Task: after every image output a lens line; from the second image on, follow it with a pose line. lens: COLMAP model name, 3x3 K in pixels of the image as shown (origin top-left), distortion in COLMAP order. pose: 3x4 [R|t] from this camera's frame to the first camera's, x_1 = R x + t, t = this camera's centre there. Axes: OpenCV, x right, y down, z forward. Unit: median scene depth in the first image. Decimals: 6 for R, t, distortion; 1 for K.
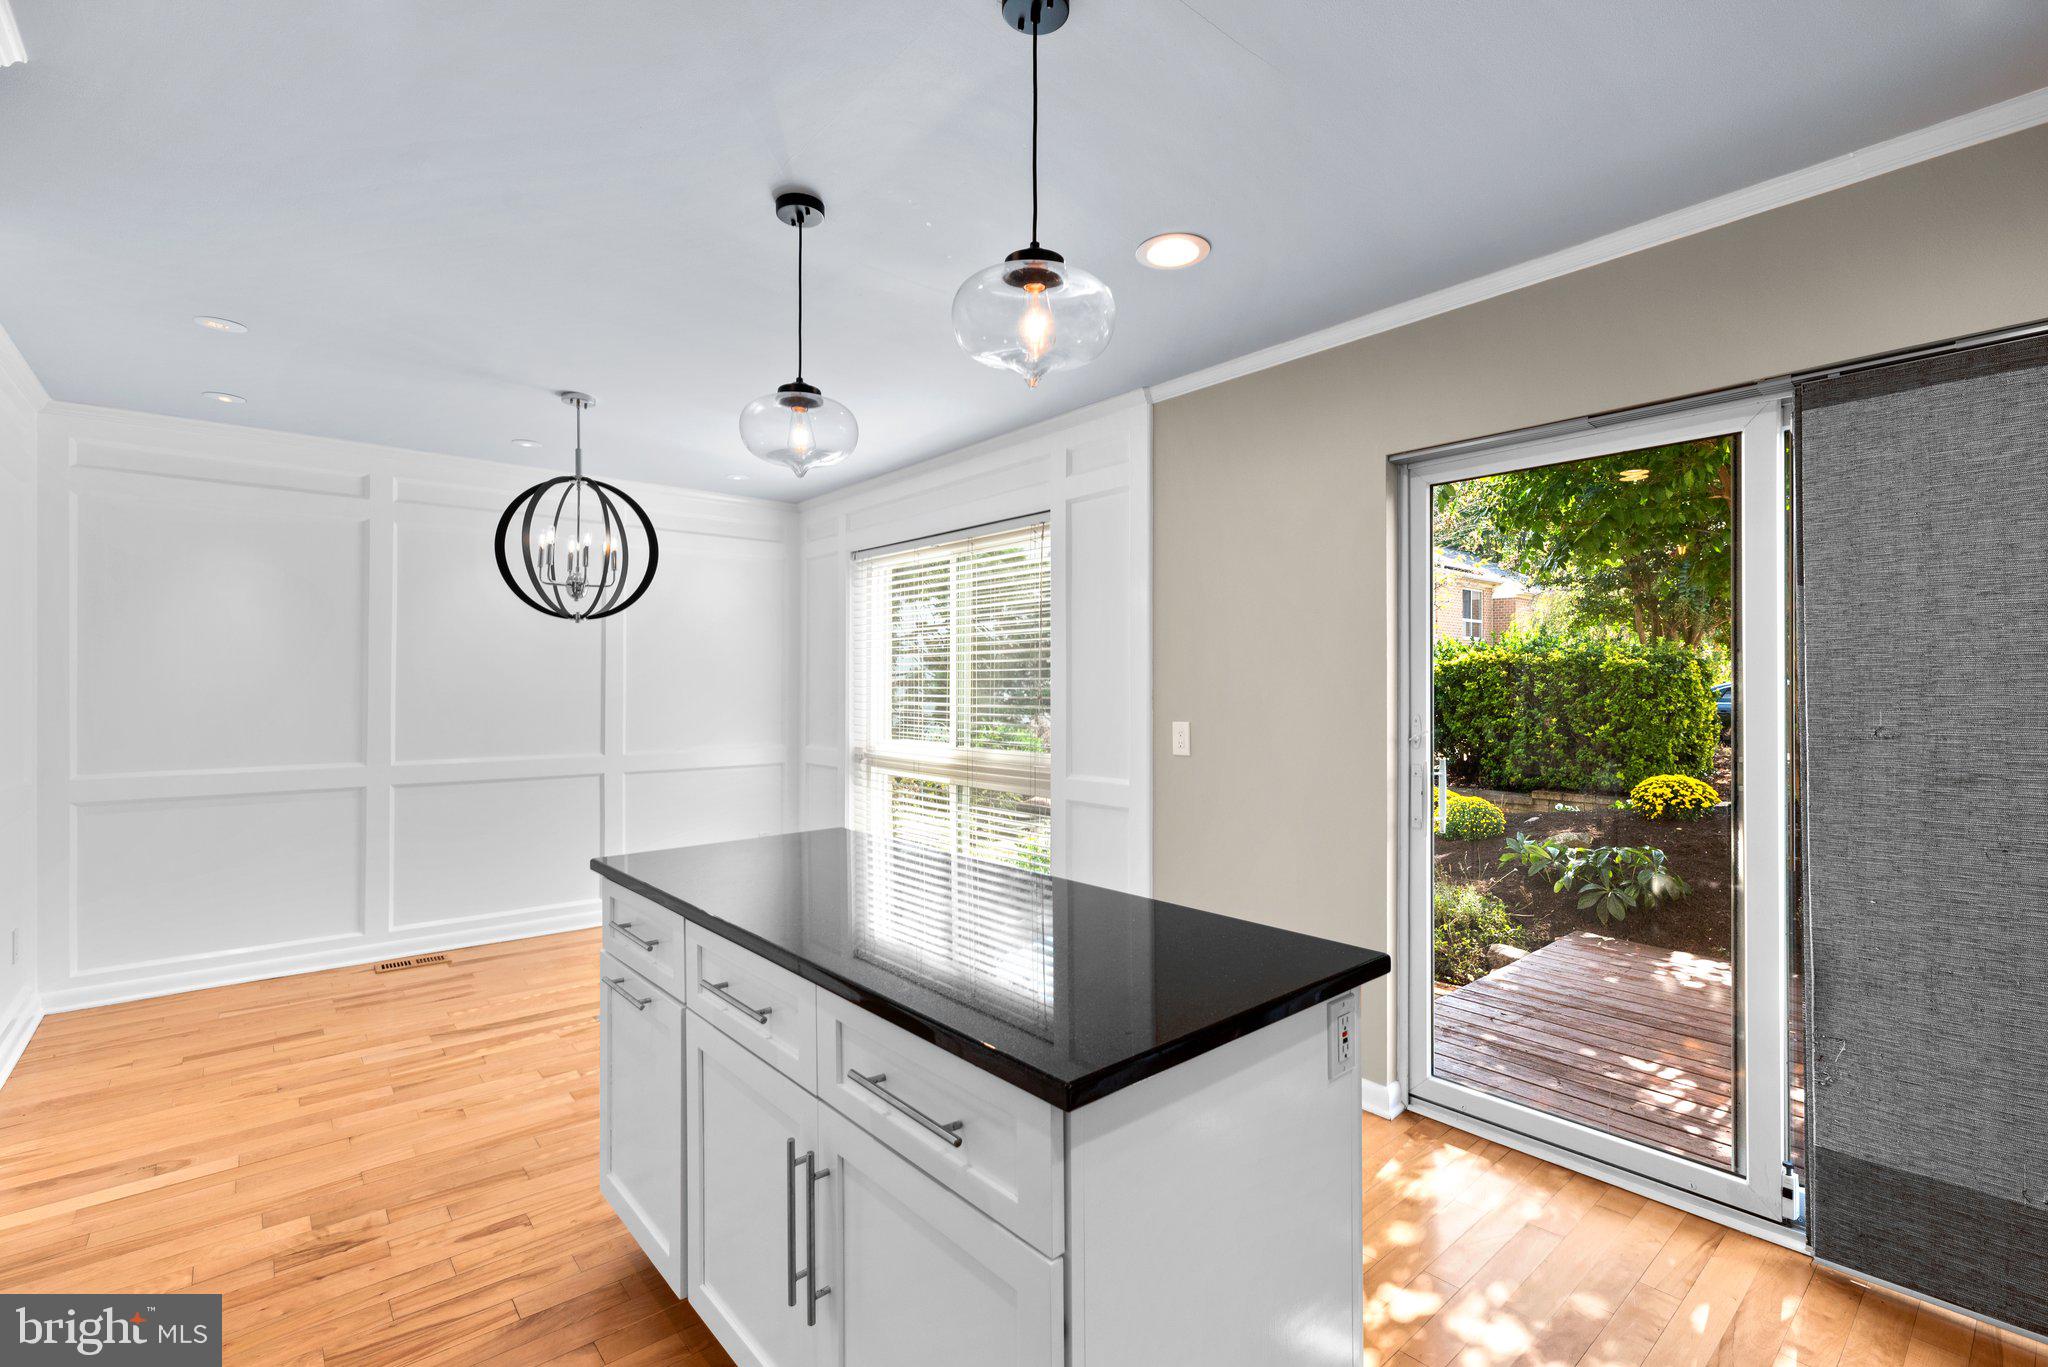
lens RADIAL K [[916.1, 0, 1027.7], [0, 916.1, 676.3], [0, 0, 1]] dist [0.004328, -0.001027]
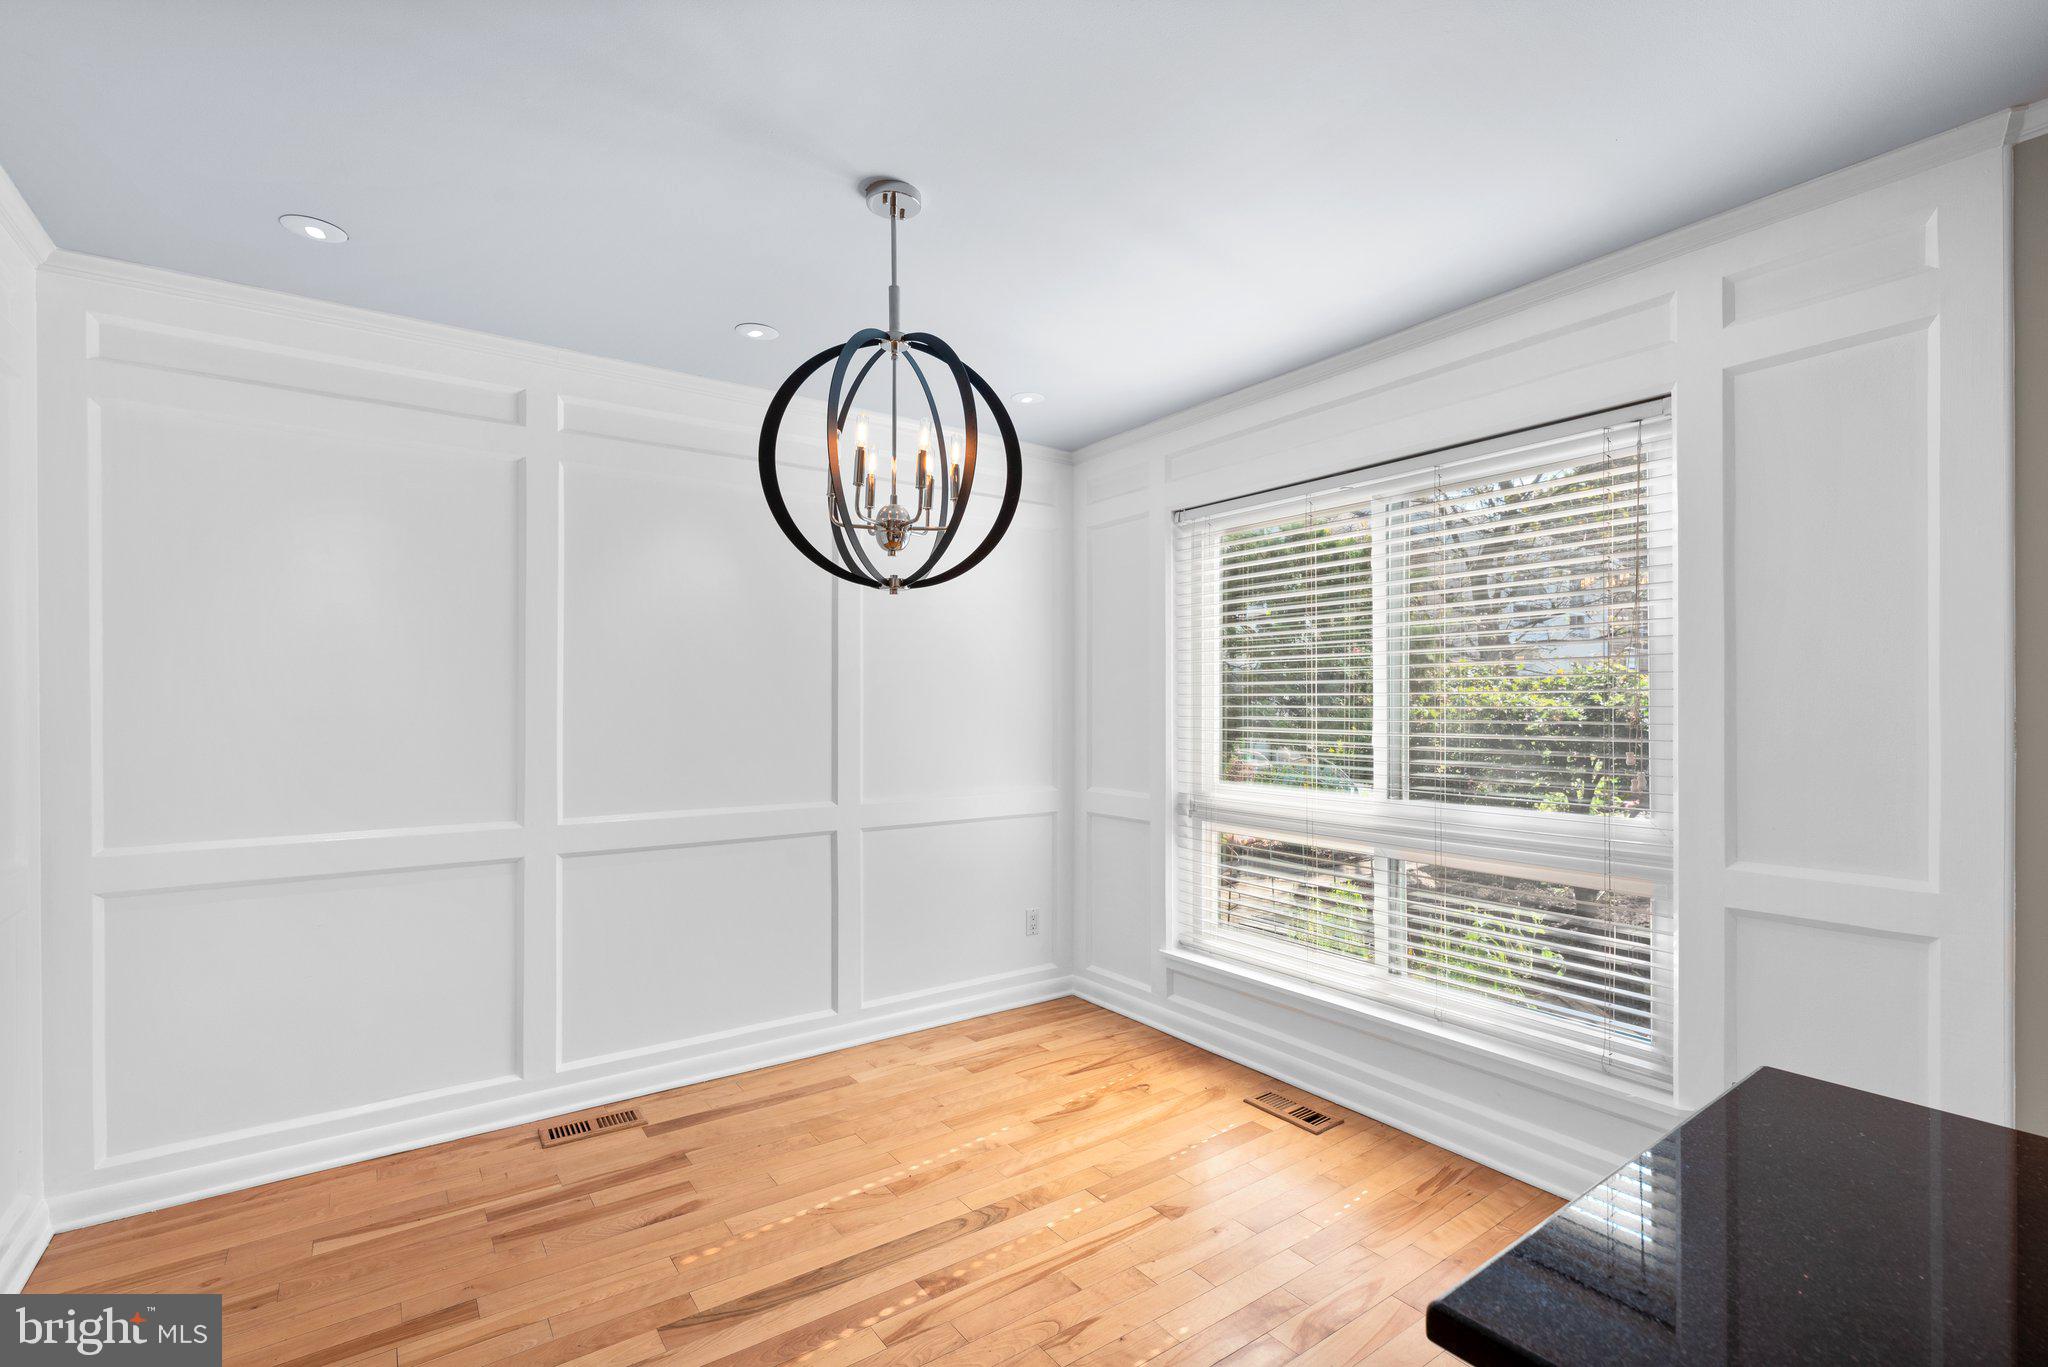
lens RADIAL K [[916.1, 0, 1021.2], [0, 916.1, 699.1], [0, 0, 1]] dist [0.004328, -0.001027]
pose [[0.996142, -0.002955, -0.087707, -0.324738], [0.003349, 0.999985, 0.004350, 0.003932], [0.087693, -0.004627, 0.996137, 0.395913]]
